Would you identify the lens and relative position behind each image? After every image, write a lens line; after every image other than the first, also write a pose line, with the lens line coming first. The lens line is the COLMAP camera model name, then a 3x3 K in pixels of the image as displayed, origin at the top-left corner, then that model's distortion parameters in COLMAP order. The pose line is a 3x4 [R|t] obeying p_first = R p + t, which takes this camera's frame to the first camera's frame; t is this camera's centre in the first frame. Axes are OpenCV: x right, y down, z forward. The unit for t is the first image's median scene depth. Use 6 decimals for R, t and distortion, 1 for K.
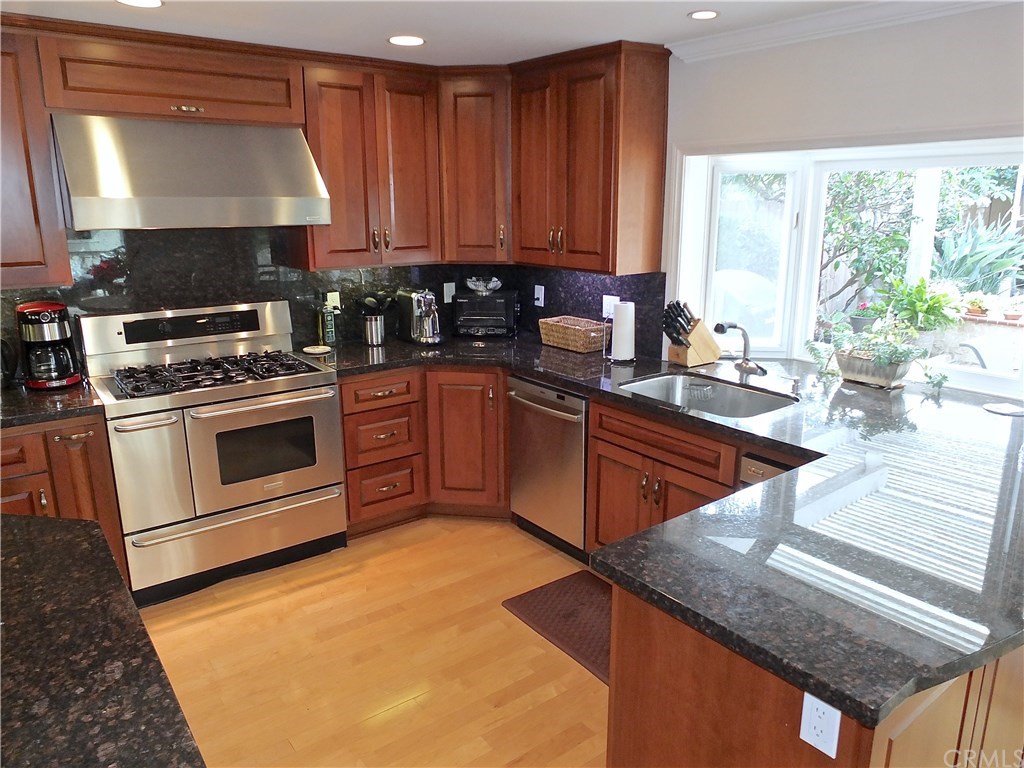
lens RADIAL K [[699.0, 0, 503.0], [0, 699.0, 375.7], [0, 0, 1]] dist [-0.034103, 0.002827]
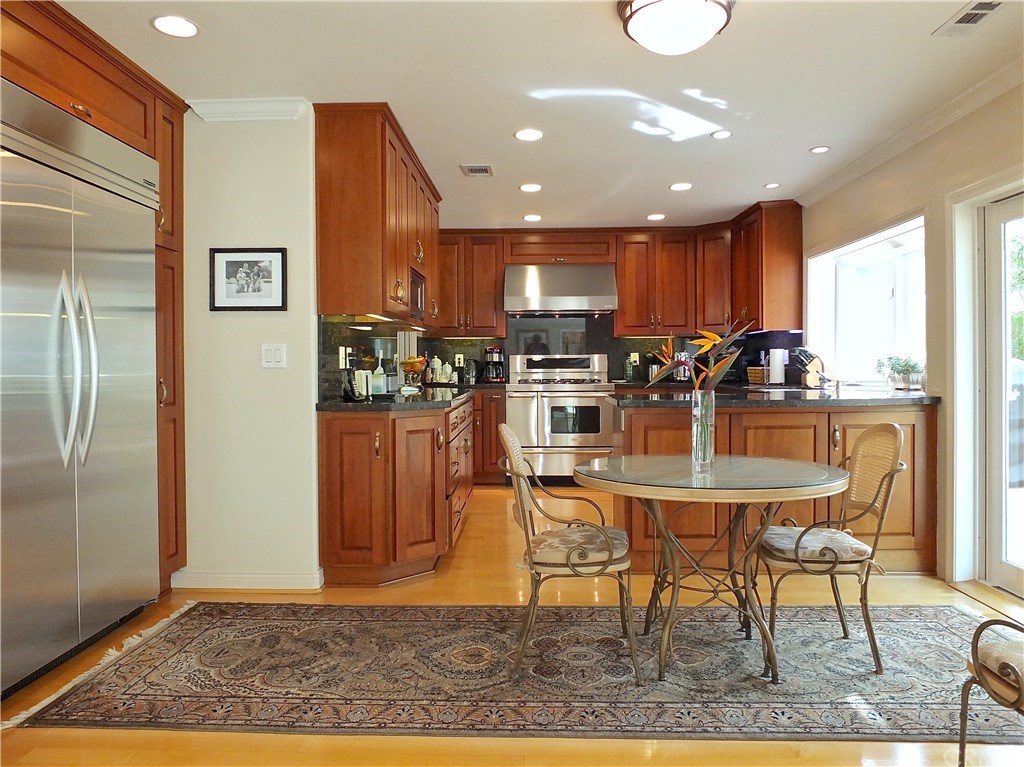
lens RADIAL K [[699.0, 0, 502.5], [0, 699.0, 382.7], [0, 0, 1]] dist [-0.034103, 0.002827]
pose [[0.768193, 0.012586, -0.640094, 0.722171], [-0.148966, 0.975879, -0.159589, 0.328272], [0.622646, 0.217947, 0.751539, -0.606401]]
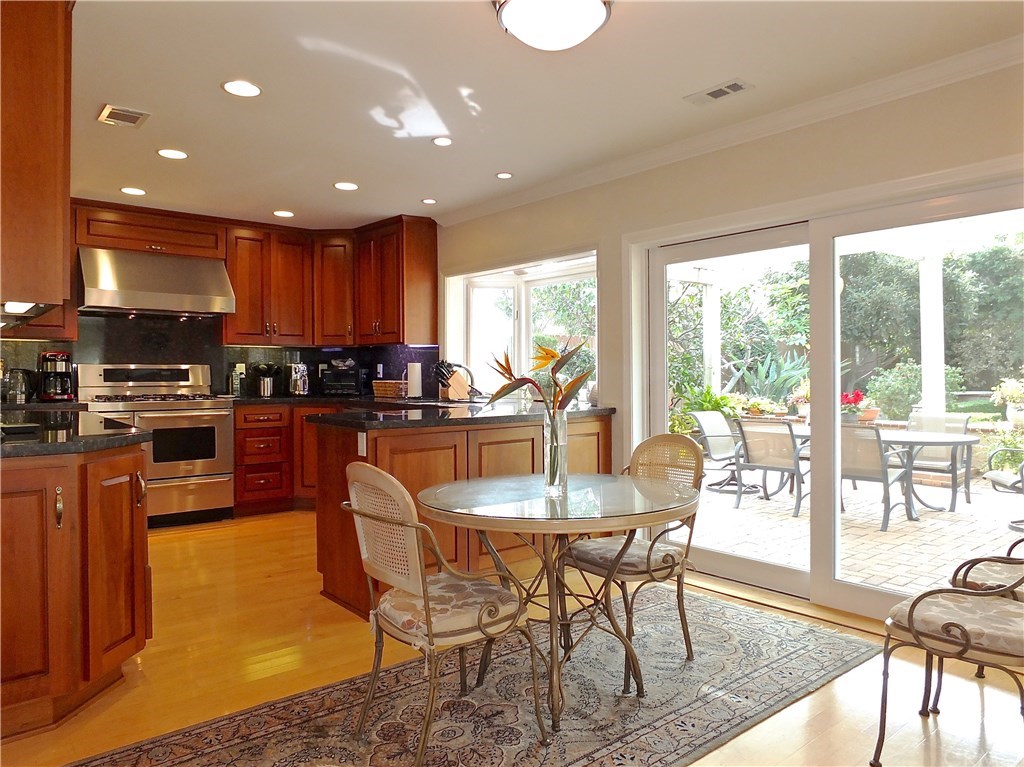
lens RADIAL K [[699.0, 0, 513.2], [0, 699.0, 380.3], [0, 0, 1]] dist [-0.034103, 0.002827]
pose [[0.998934, 0.001208, 0.046154, 0.332346], [0.009507, 0.972853, -0.231230, 0.319899], [-0.045180, 0.231423, 0.971804, -0.605036]]
